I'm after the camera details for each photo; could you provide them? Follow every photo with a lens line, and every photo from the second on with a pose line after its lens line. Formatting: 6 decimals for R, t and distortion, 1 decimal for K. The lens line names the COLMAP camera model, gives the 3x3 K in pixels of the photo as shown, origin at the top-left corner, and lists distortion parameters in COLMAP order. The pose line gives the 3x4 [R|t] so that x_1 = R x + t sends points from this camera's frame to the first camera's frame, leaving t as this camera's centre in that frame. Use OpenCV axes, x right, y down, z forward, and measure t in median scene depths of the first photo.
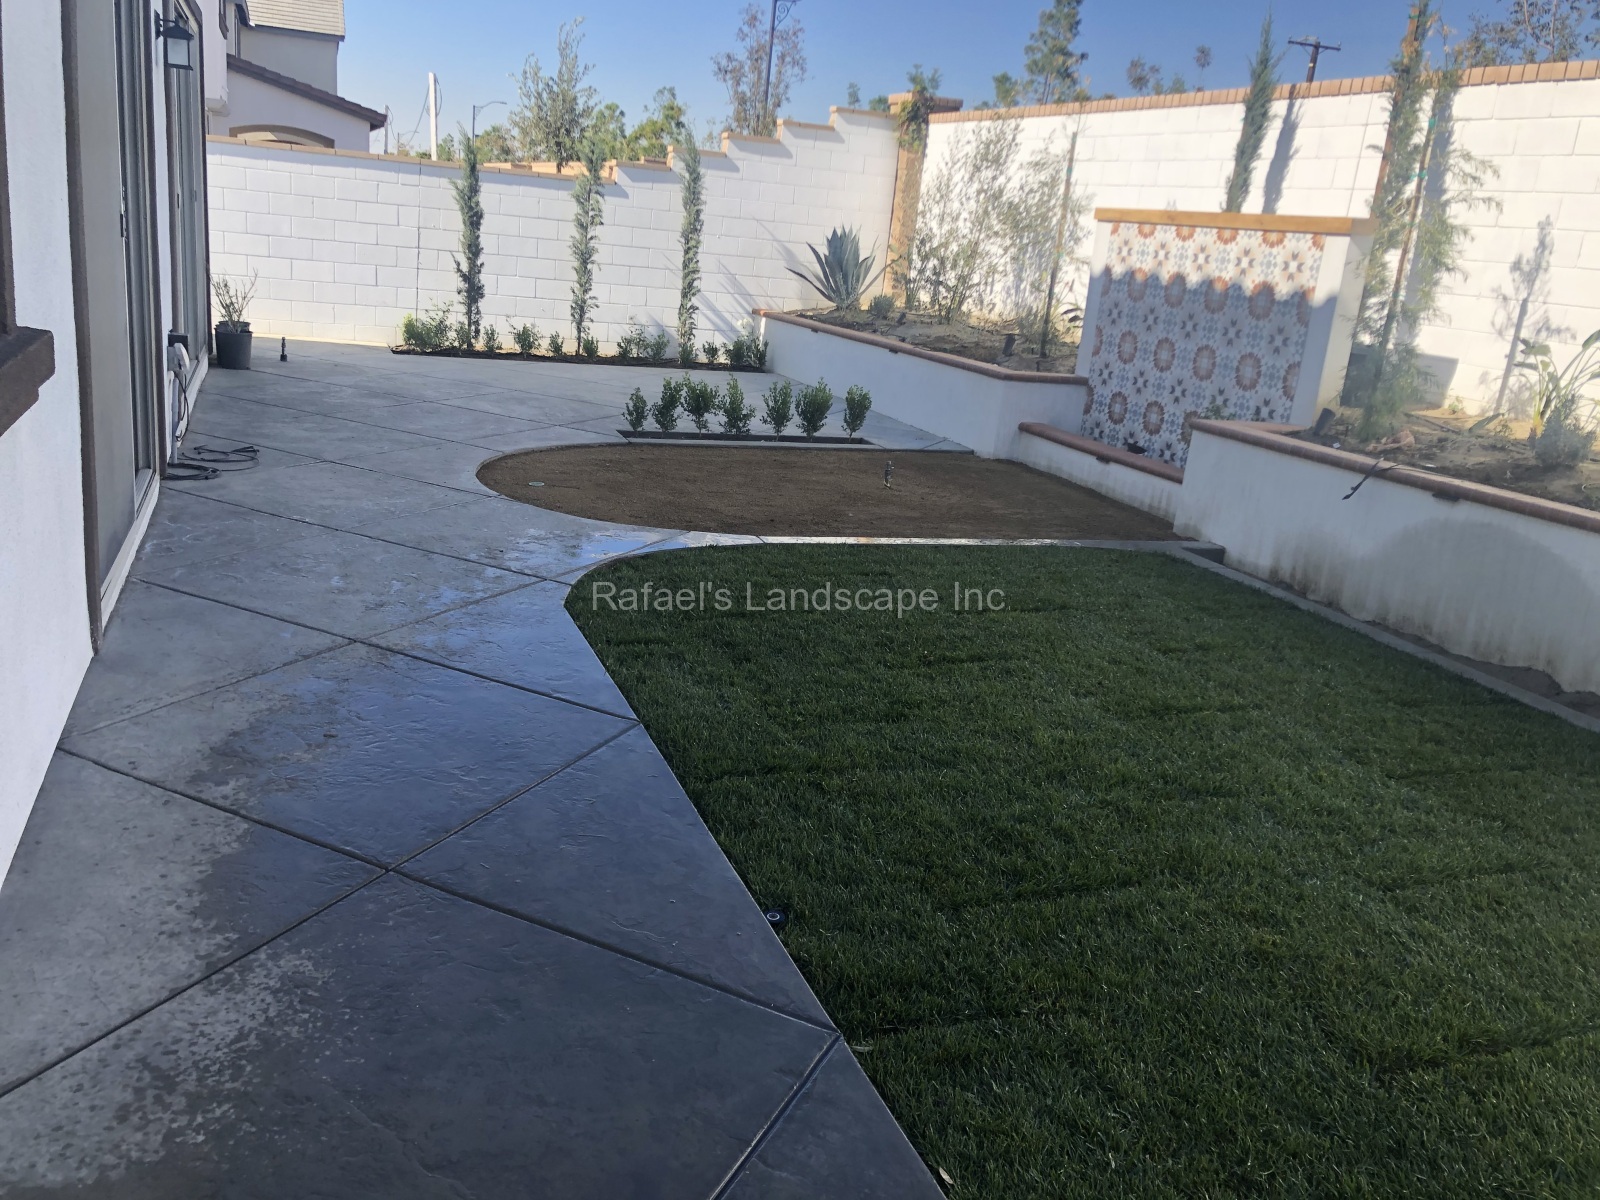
lens RADIAL K [[1276.7, 0, 791.1], [0, 1276.7, 596.1], [0, 0, 1]] dist [0.043717, -0.051039]
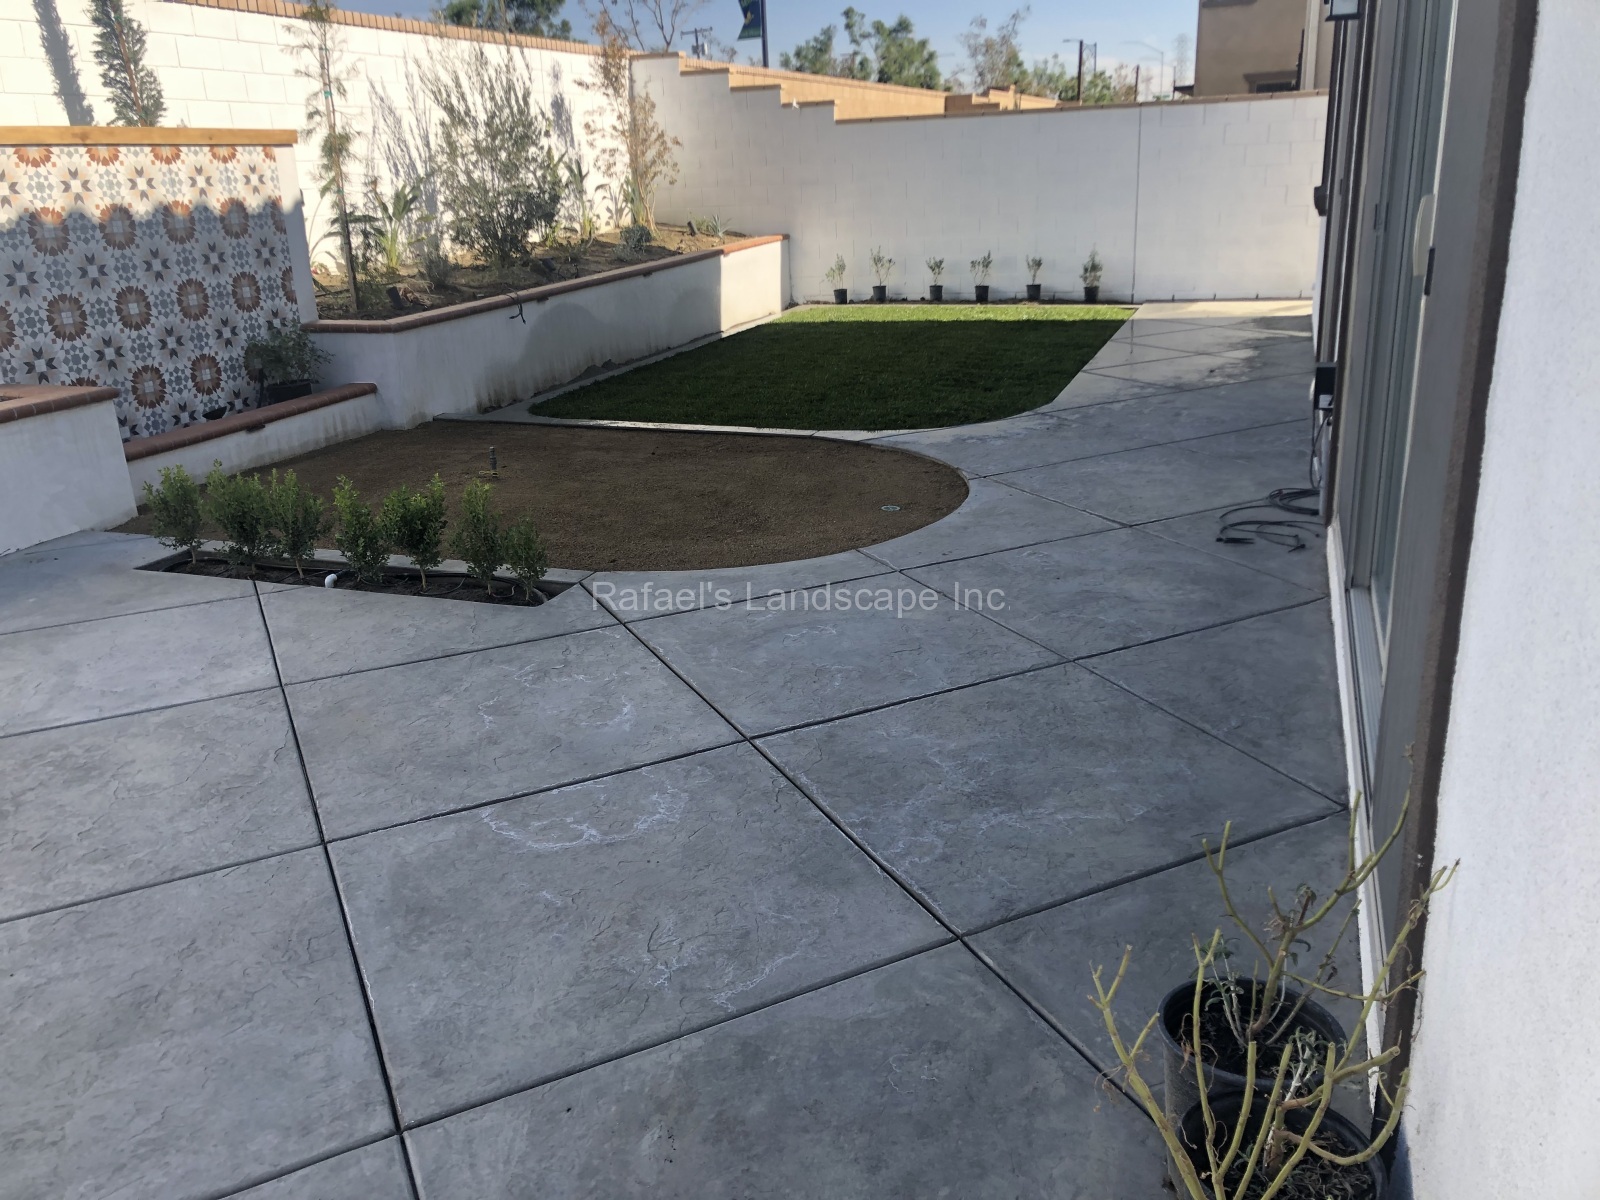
lens RADIAL K [[1276.7, 0, 769.3], [0, 1276.7, 584.1], [0, 0, 1]] dist [0.043717, -0.051039]
pose [[-0.745925, -0.265933, 0.610635, -0.604053], [0.161499, 0.817248, 0.553194, -0.473471], [-0.646153, 0.511259, -0.566658, 1.419900]]
